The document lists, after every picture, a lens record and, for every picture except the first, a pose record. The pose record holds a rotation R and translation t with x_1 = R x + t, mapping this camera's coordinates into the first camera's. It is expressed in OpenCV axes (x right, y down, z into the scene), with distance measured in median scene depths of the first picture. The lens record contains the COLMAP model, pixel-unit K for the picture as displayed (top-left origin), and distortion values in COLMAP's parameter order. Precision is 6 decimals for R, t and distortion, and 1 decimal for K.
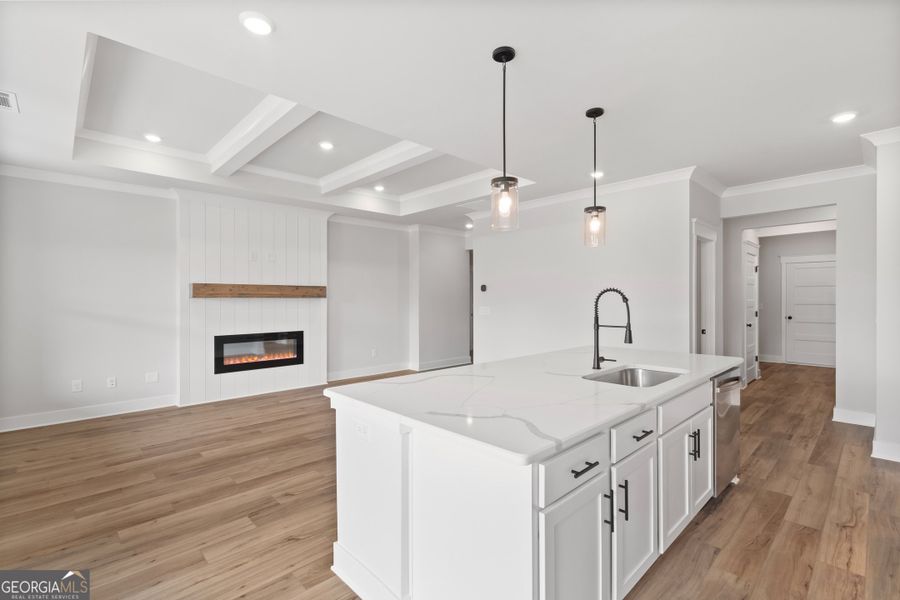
lens RADIAL K [[401.0, 0, 453.2], [0, 401.0, 297.9], [0, 0, 1]] dist [0.001138, 0.000012]
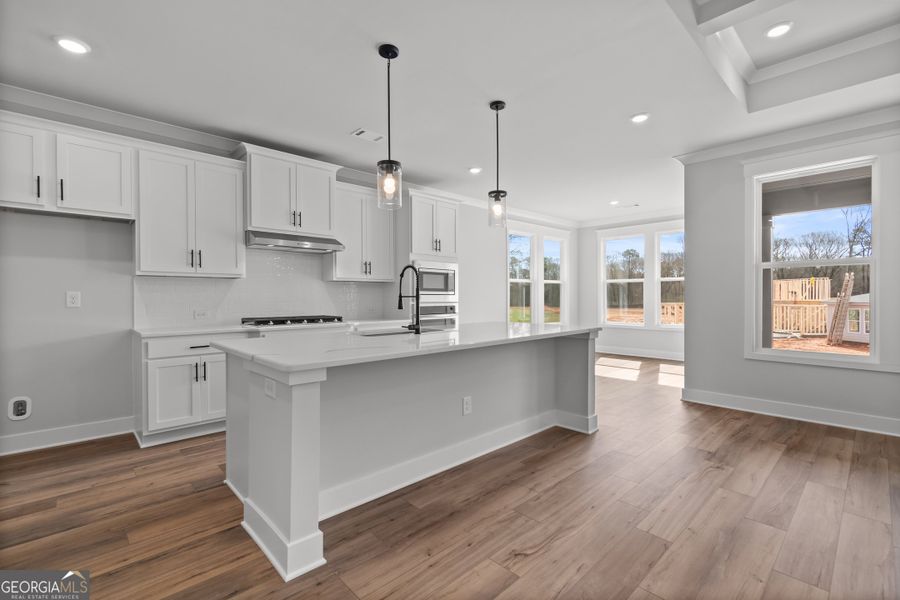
lens RADIAL K [[401.0, 0, 453.2], [0, 401.0, 297.9], [0, 0, 1]] dist [0.001138, 0.000012]
pose [[-0.999964, 0.007176, 0.004512, 0.261025], [0.007181, 0.999974, 0.001016, 0.076851], [-0.004504, 0.001048, -0.999989, 2.252953]]
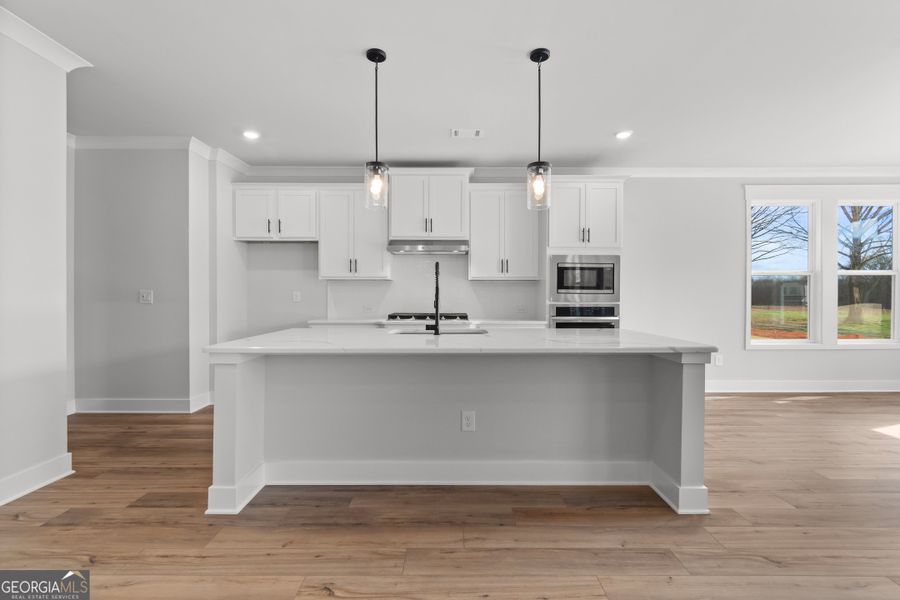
lens RADIAL K [[401.0, 0, 453.2], [0, 401.0, 297.9], [0, 0, 1]] dist [0.001138, 0.000012]
pose [[-0.722891, -0.000547, 0.690962, -0.450385], [0.000398, 0.999999, 0.001208, 0.078603], [-0.690962, 0.001148, -0.722890, 1.841340]]
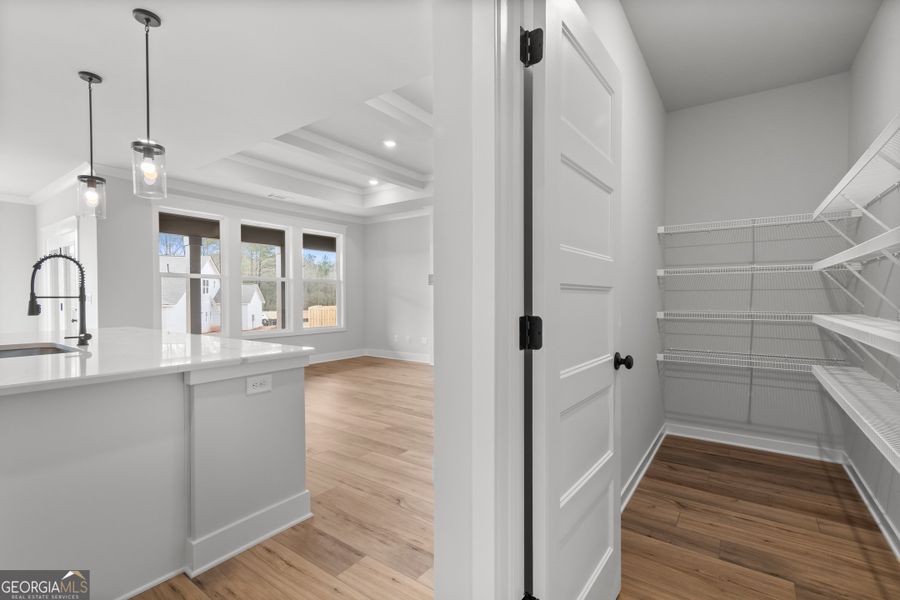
lens RADIAL K [[401.0, 0, 453.2], [0, 401.0, 297.9], [0, 0, 1]] dist [0.001138, 0.000012]
pose [[0.190559, -0.004315, -0.981666, 1.466872], [0.000548, 0.999991, -0.004289, 0.079814], [0.981676, 0.000279, 0.190559, 1.714949]]
